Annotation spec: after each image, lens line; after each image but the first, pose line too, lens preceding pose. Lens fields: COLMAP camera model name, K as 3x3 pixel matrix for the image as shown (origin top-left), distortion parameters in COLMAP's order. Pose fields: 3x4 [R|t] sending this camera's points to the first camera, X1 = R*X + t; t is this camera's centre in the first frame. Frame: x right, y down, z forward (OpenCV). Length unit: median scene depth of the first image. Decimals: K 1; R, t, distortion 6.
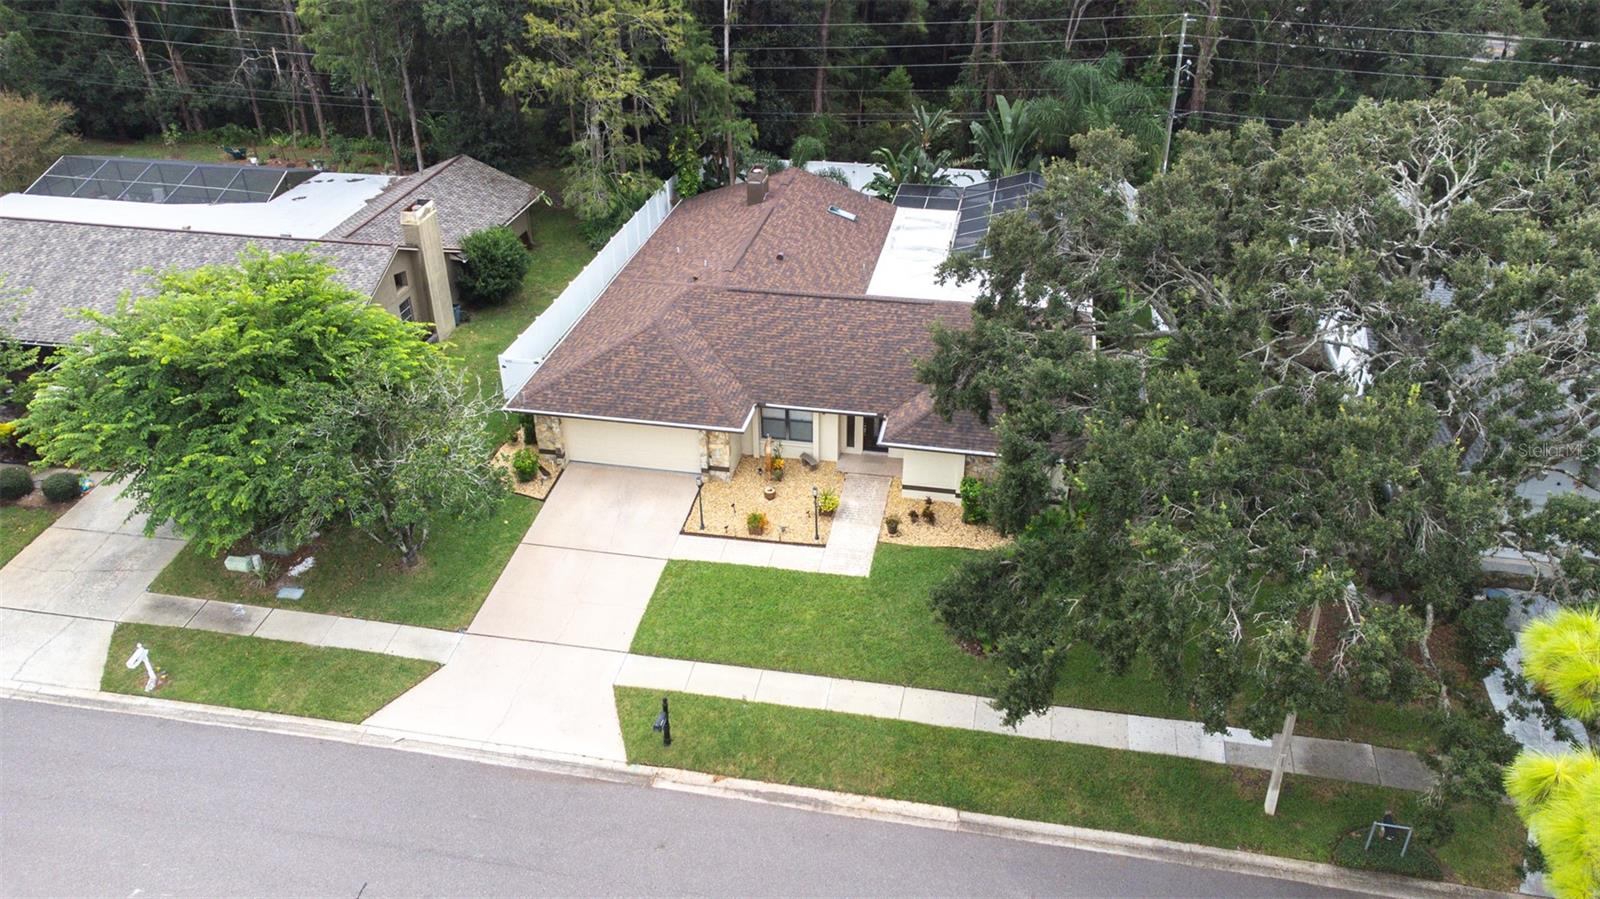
lens RADIAL K [[1195.3, 0, 797.8], [0, 1195.3, 446.1], [0, 0, 1]] dist [0.004726, 0.101132]
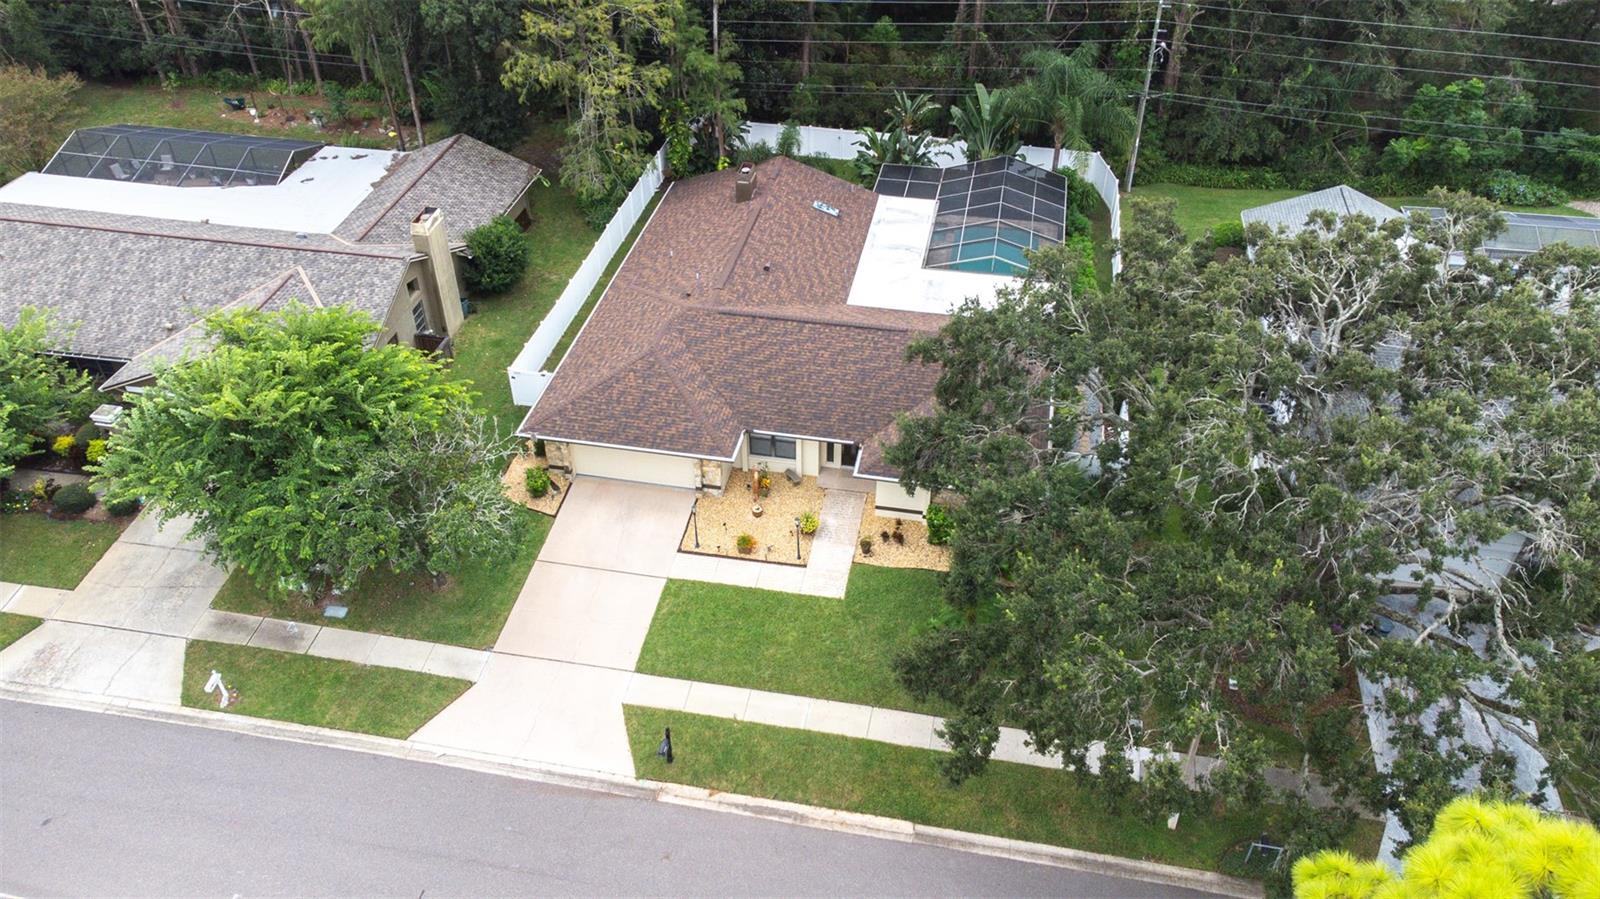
lens RADIAL K [[1195.3, 0, 797.8], [0, 1195.3, 446.1], [0, 0, 1]] dist [0.004726, 0.101132]
pose [[0.999967, 0.001992, 0.007920, 0.006049], [-0.003014, 0.991347, 0.131234, -0.182493], [-0.007590, -0.131253, 0.991320, -0.109860]]
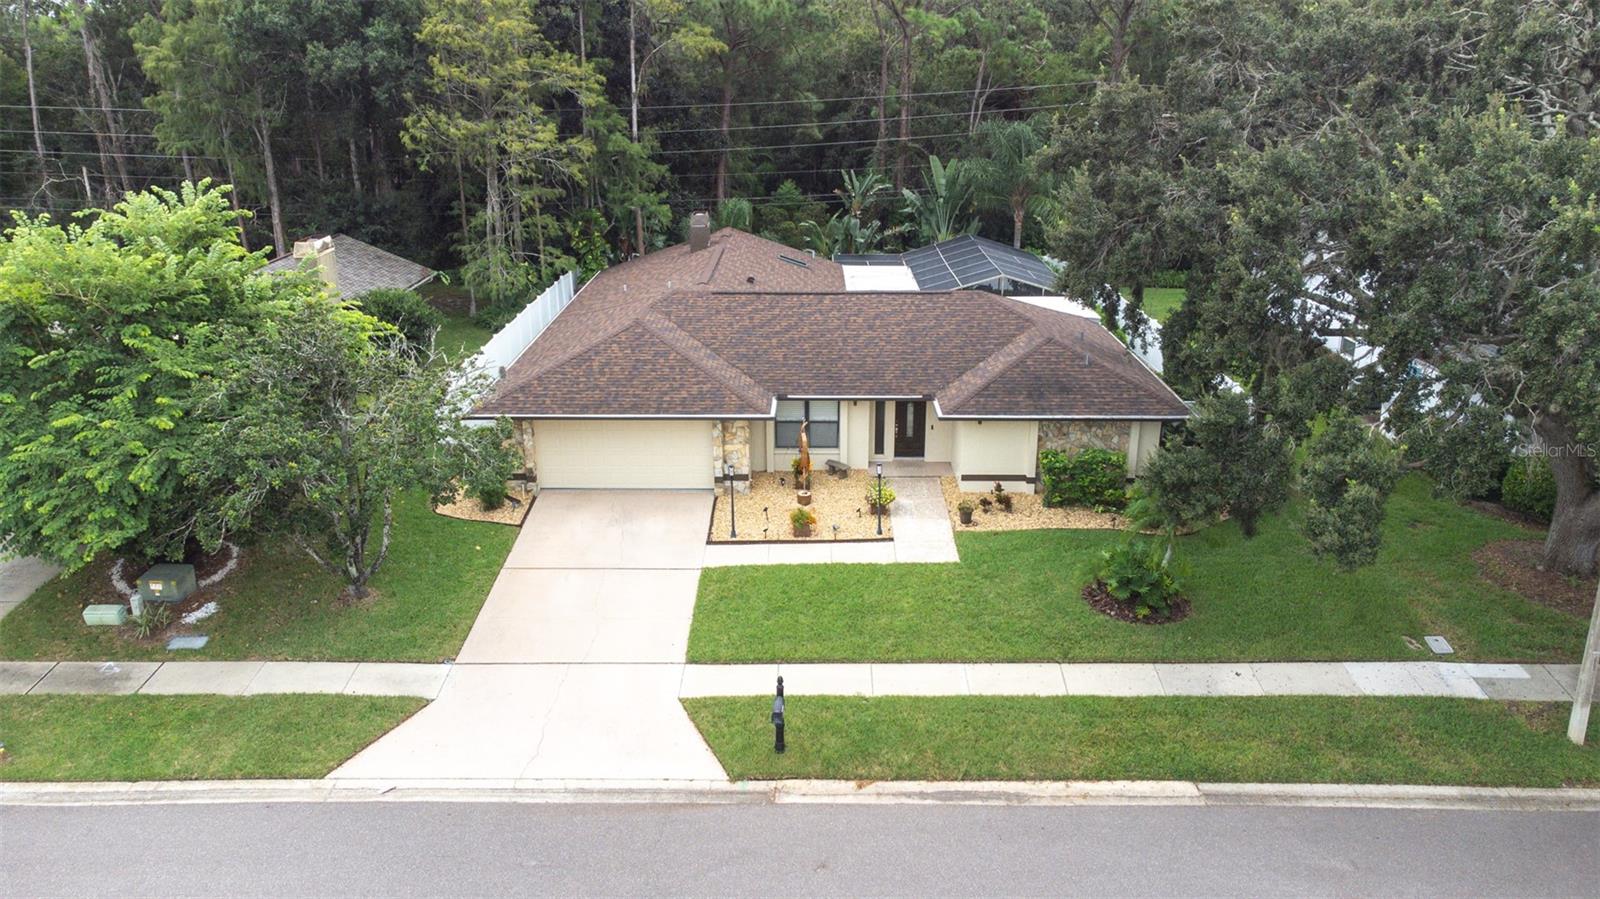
lens RADIAL K [[1198.0, 0, 798.5], [0, 1198.0, 442.4], [0, 0, 1]] dist [-0.003983, 0.113484]
pose [[0.983046, -0.051891, 0.175863, -0.184111], [0.087920, 0.975068, -0.203748, 0.183822], [-0.160906, 0.215756, 0.963098, 0.221123]]
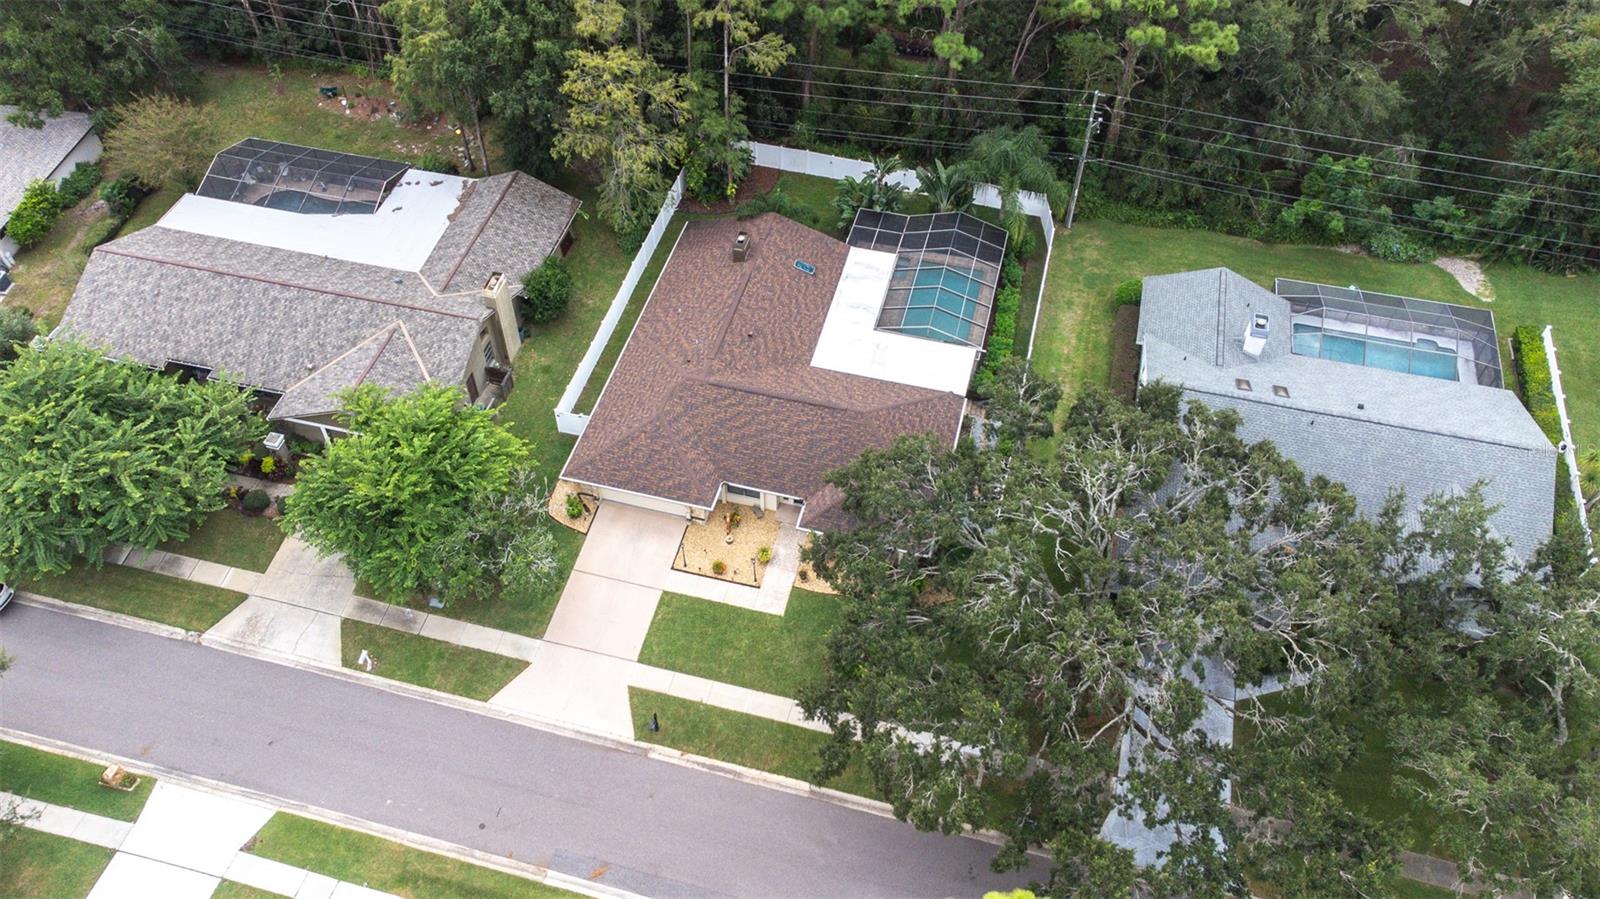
lens RADIAL K [[1225.3, 0, 773.7], [0, 1225.3, 438.3], [0, 0, 1]] dist [0.036498, 0.008654]
pose [[0.997559, 0.053419, -0.044976, 0.108045], [-0.036375, 0.947283, 0.318326, -0.651671], [0.059609, -0.315913, 0.946914, -0.515830]]
